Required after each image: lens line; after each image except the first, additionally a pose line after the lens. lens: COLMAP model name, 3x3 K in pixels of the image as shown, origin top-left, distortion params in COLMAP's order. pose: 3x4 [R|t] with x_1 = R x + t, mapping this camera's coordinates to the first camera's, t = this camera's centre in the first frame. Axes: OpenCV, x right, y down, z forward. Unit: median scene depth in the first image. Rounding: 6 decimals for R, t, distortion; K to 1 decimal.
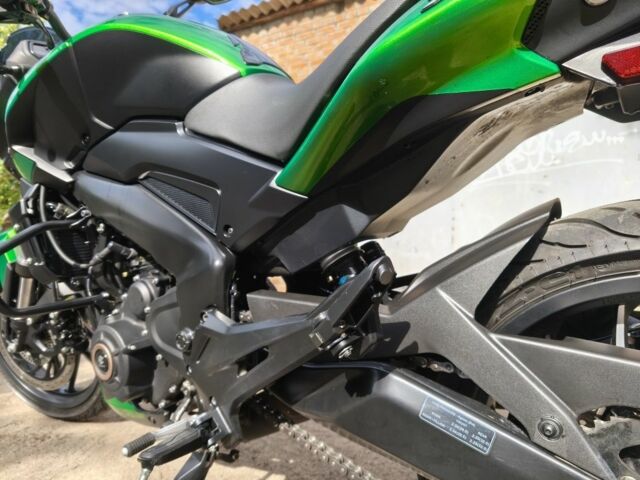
lens RADIAL K [[432.7, 0, 322.4], [0, 432.7, 243.1], [0, 0, 1]] dist [0.071516, -0.062517]
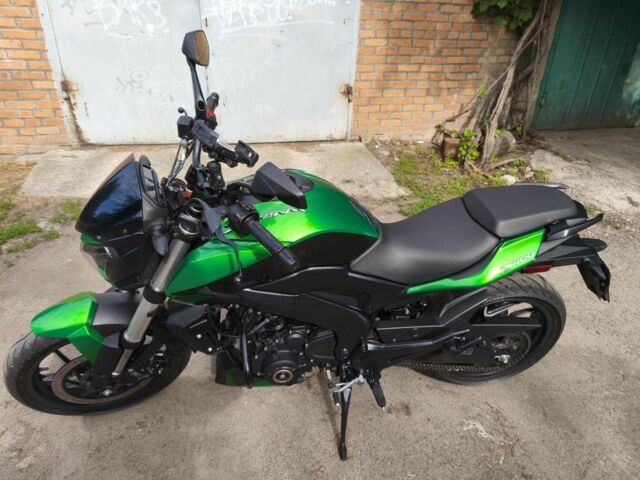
lens RADIAL K [[432.7, 0, 319.5], [0, 432.7, 240.1], [0, 0, 1]] dist [0.071516, -0.062517]
pose [[0.726555, -0.319548, 0.608283, -1.676039], [-0.043834, 0.861919, 0.505147, -1.494442], [-0.685709, -0.393680, 0.612224, 0.047252]]
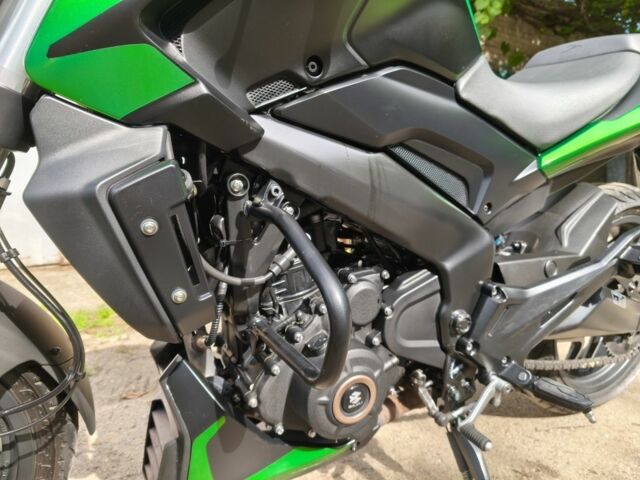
lens RADIAL K [[433.8, 0, 317.3], [0, 433.8, 236.2], [0, 0, 1]] dist [0.027364, -0.004716]
pose [[0.452390, -0.113915, 0.884515, -1.435854], [0.021182, 0.992901, 0.117041, -0.106154], [-0.891569, -0.034212, 0.451592, 1.004143]]
